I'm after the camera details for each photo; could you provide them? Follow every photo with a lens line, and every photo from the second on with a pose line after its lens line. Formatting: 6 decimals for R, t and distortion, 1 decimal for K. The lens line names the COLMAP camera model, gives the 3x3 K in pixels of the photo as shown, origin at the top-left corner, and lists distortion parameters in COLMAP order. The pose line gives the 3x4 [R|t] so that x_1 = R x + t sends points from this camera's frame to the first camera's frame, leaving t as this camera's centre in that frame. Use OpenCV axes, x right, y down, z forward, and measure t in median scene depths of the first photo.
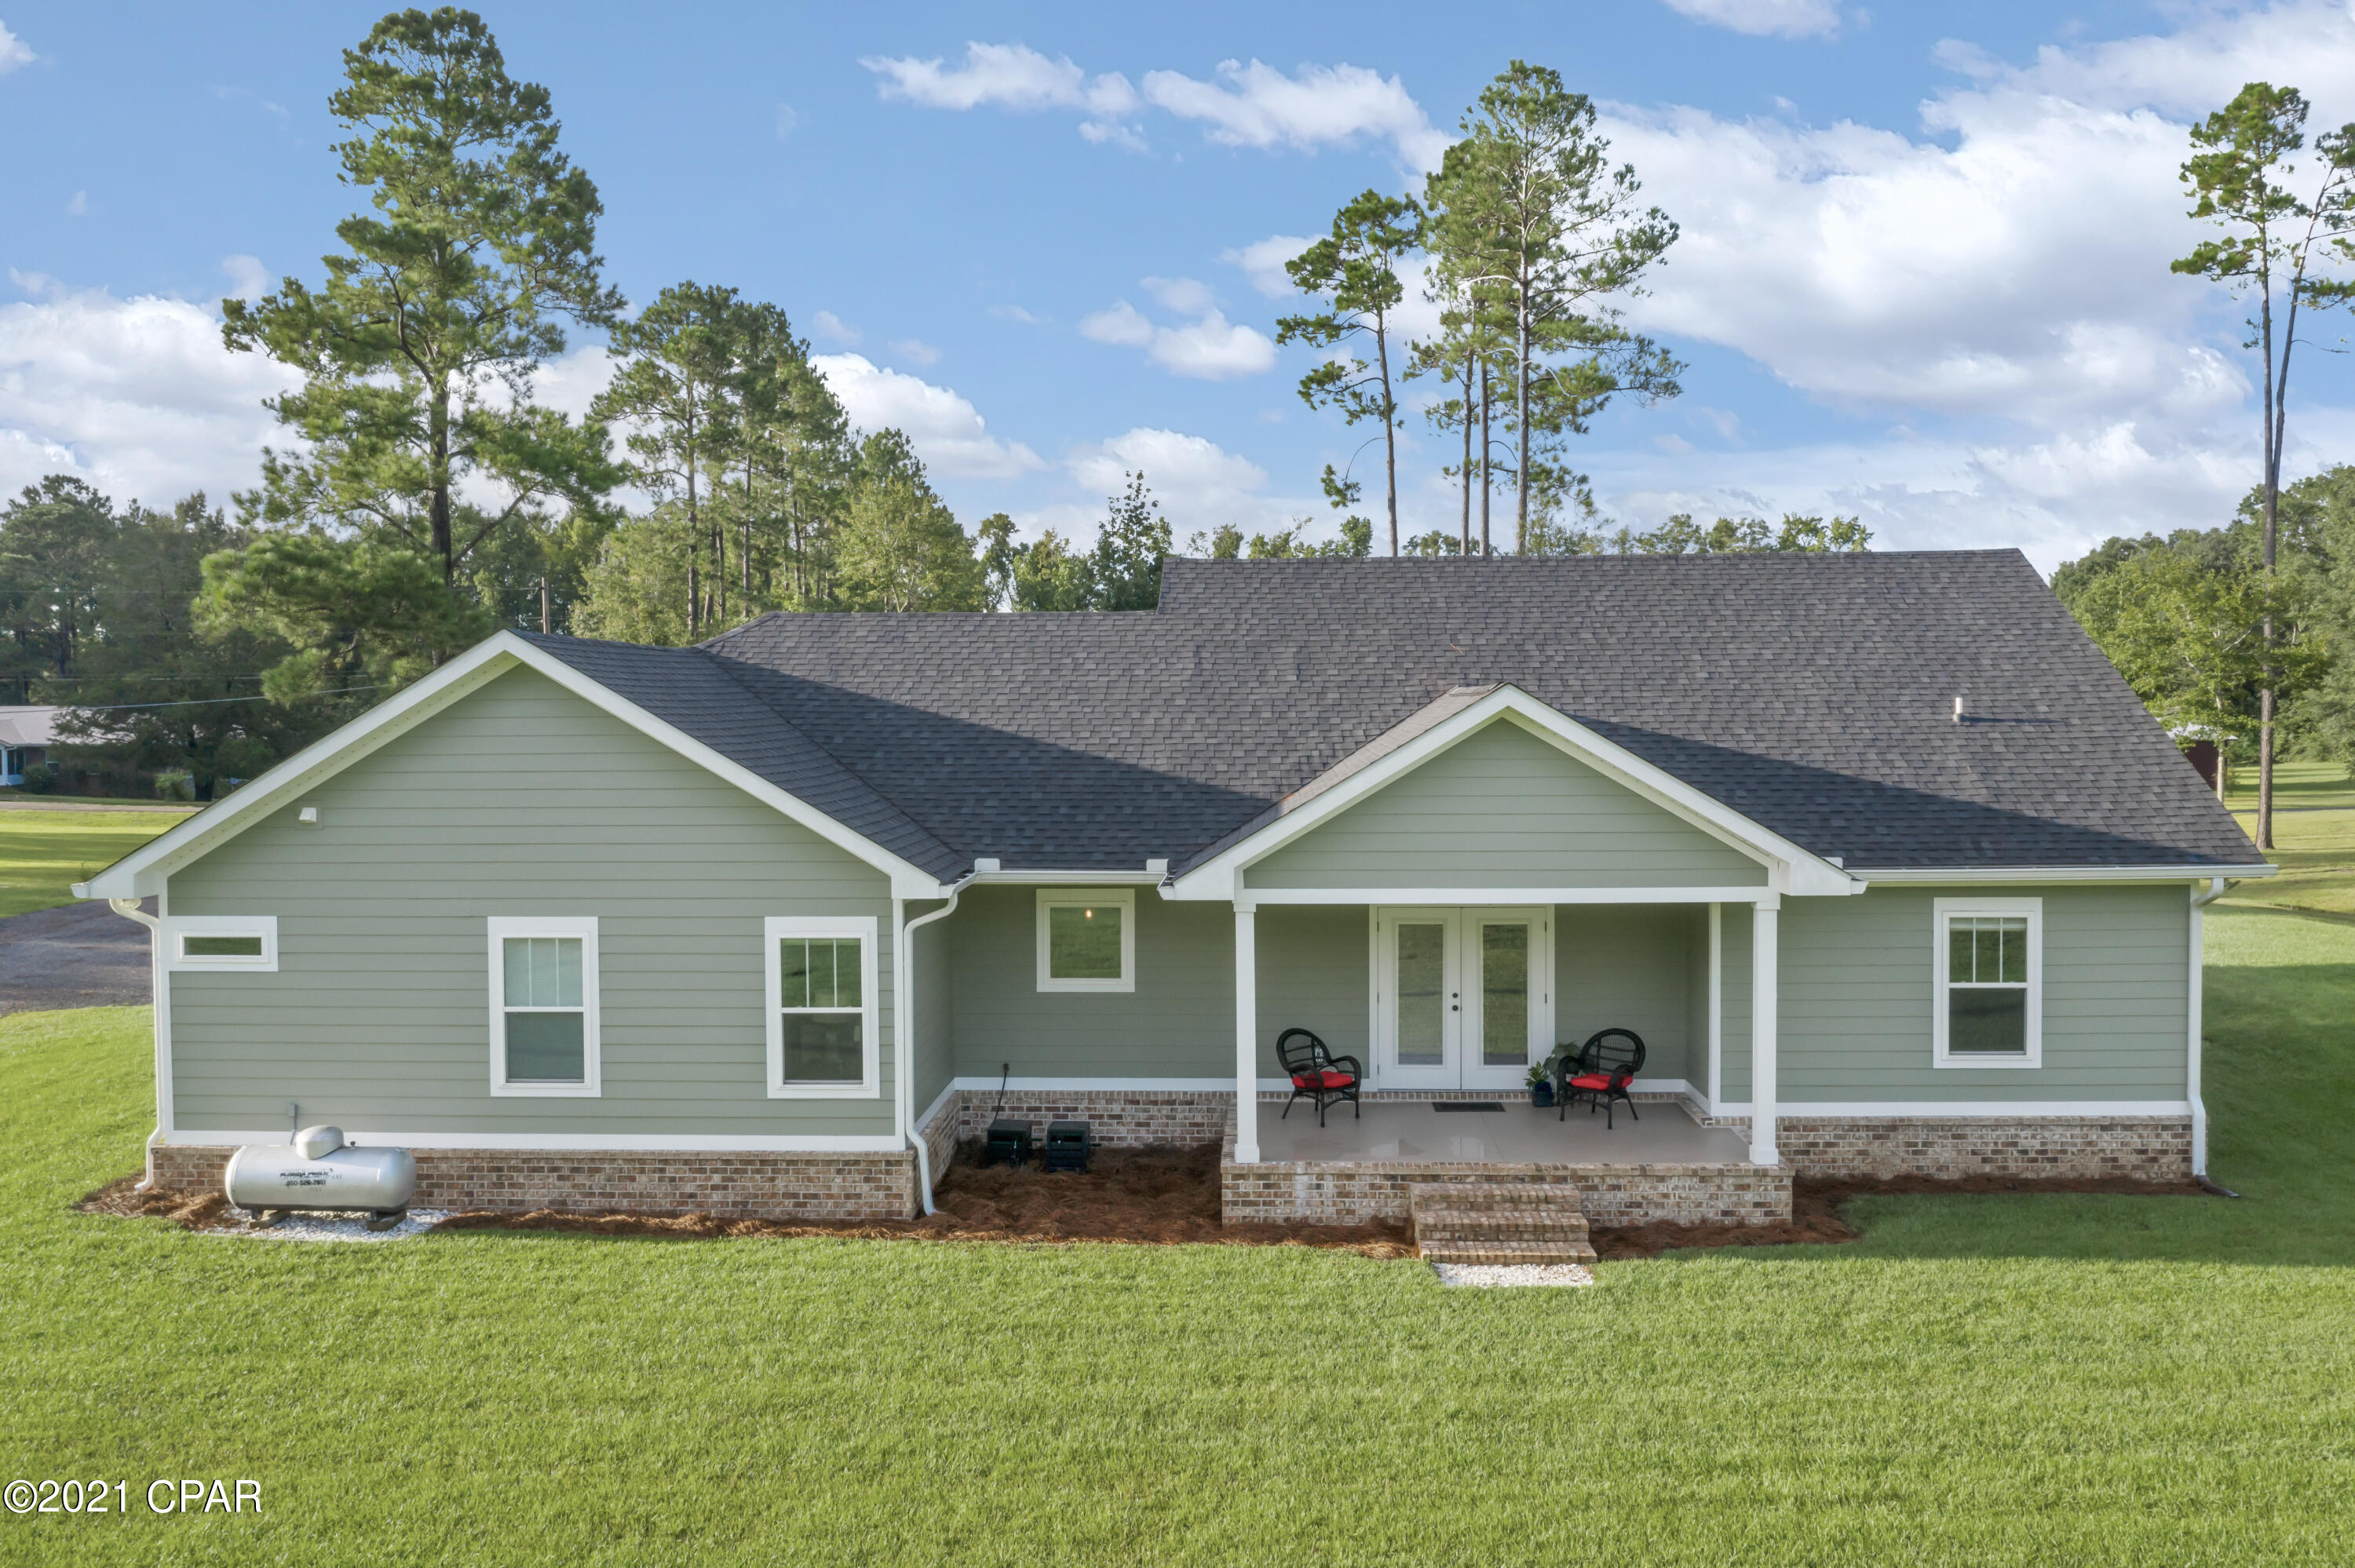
lens RADIAL K [[1853.0, 0, 1177.5], [0, 1853.0, 784.0], [0, 0, 1]] dist [-0.011521, -0.004587]
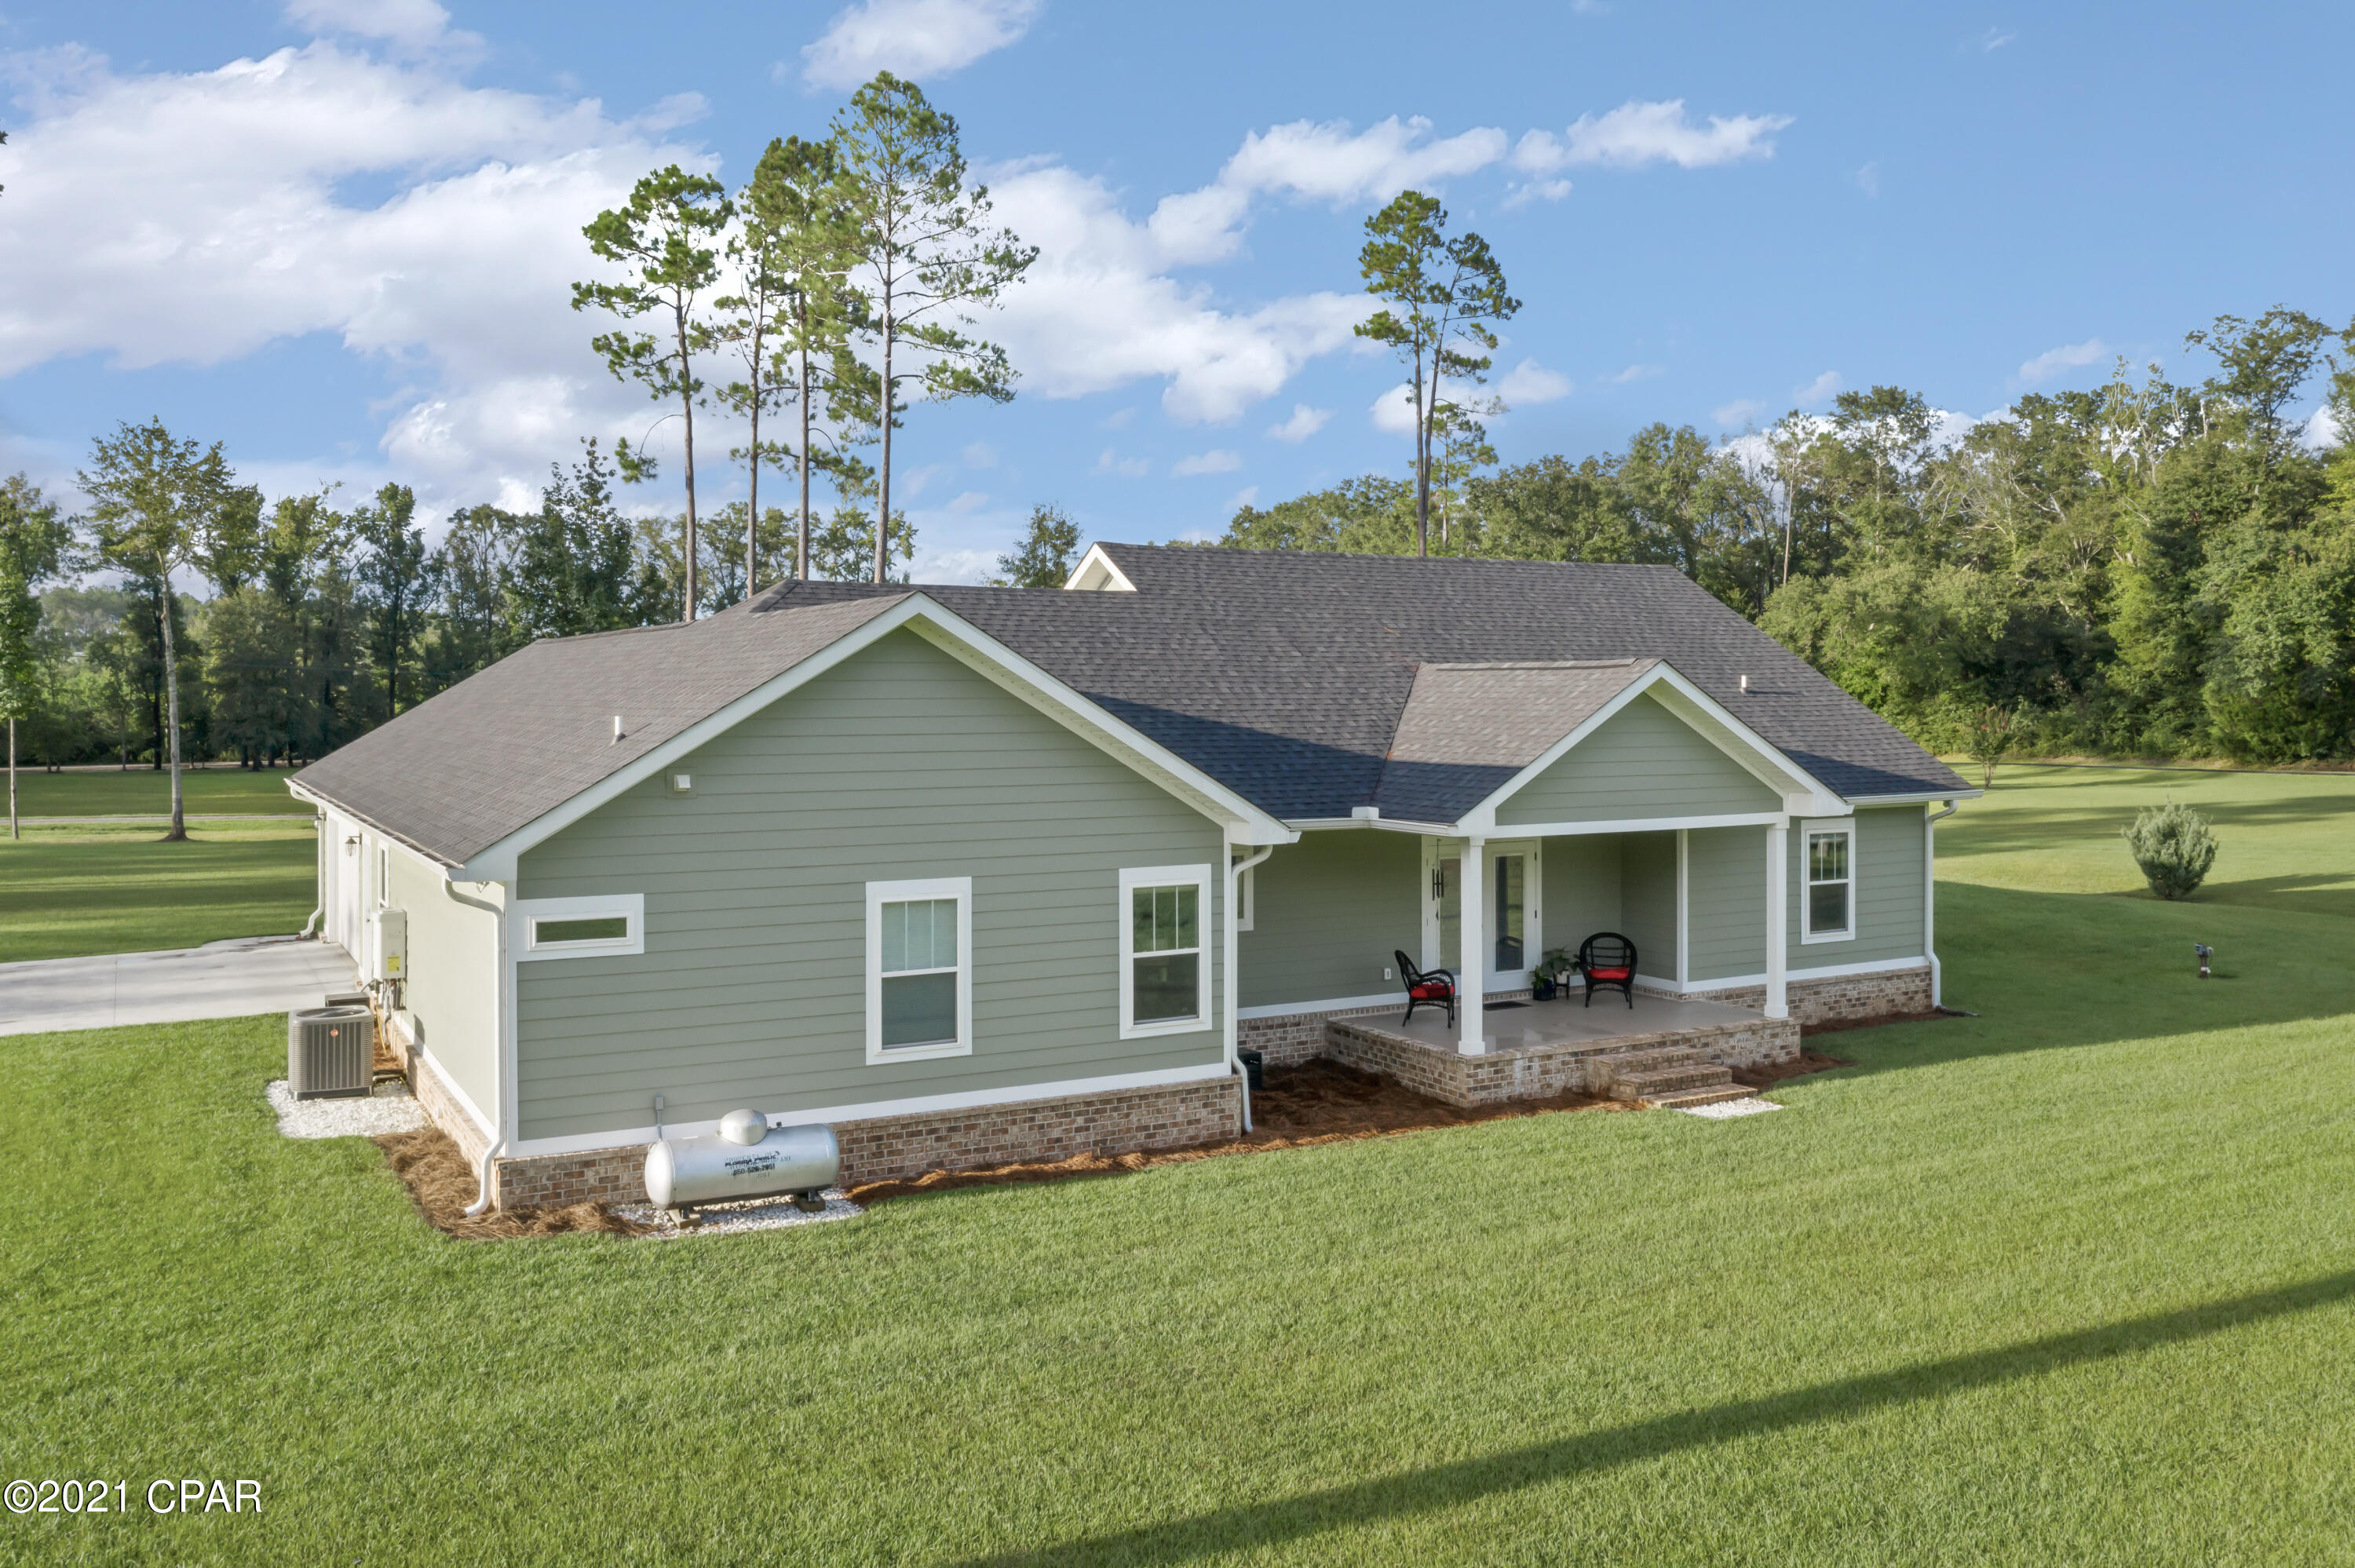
lens RADIAL K [[1869.4, 0, 1184.1], [0, 1869.4, 728.4], [0, 0, 1]] dist [-0.002509, -0.000055]
pose [[0.848166, -0.004898, 0.529708, -0.760474], [0.017072, 0.999691, -0.018092, 0.010927], [-0.529455, 0.024388, 0.847987, 0.064426]]
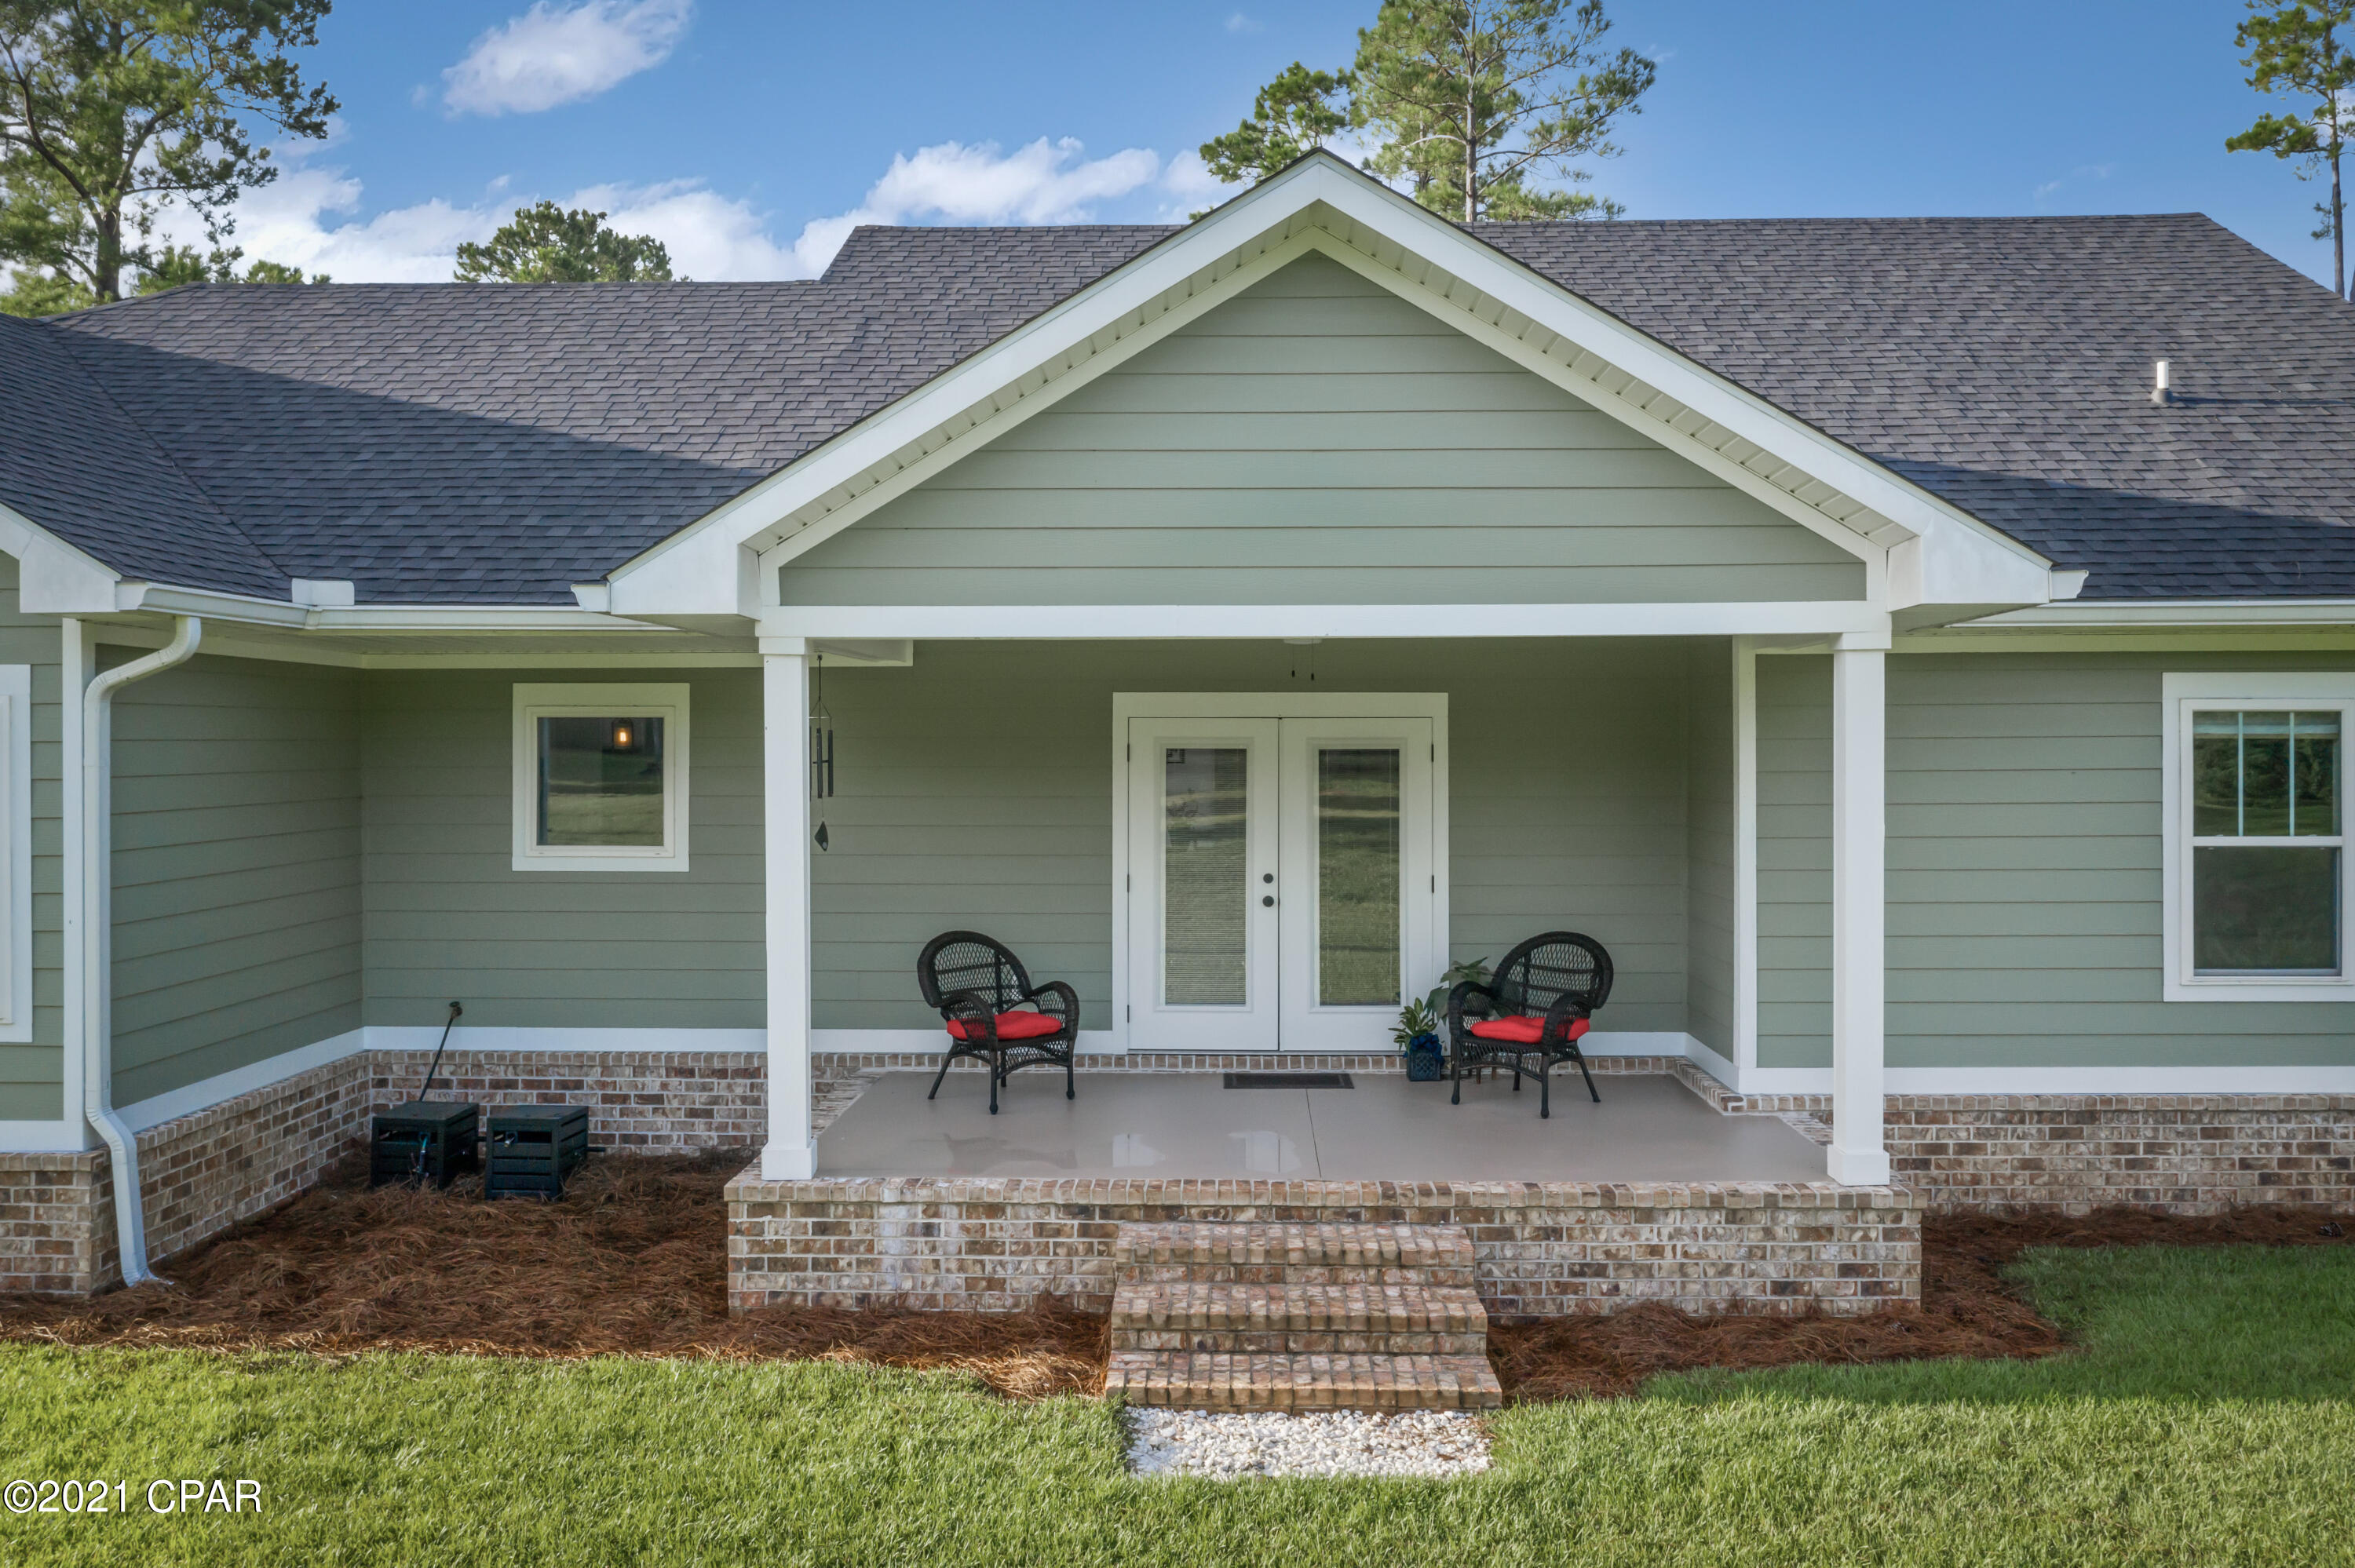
lens RADIAL K [[1898.4, 0, 1171.9], [0, 1898.4, 750.3], [0, 0, 1]] dist [-0.014570, 0.001673]
pose [[0.999842, 0.005550, 0.016891, 0.127671], [-0.005034, 0.999525, -0.030415, 0.106954], [-0.017052, 0.030325, 0.999395, 0.500024]]
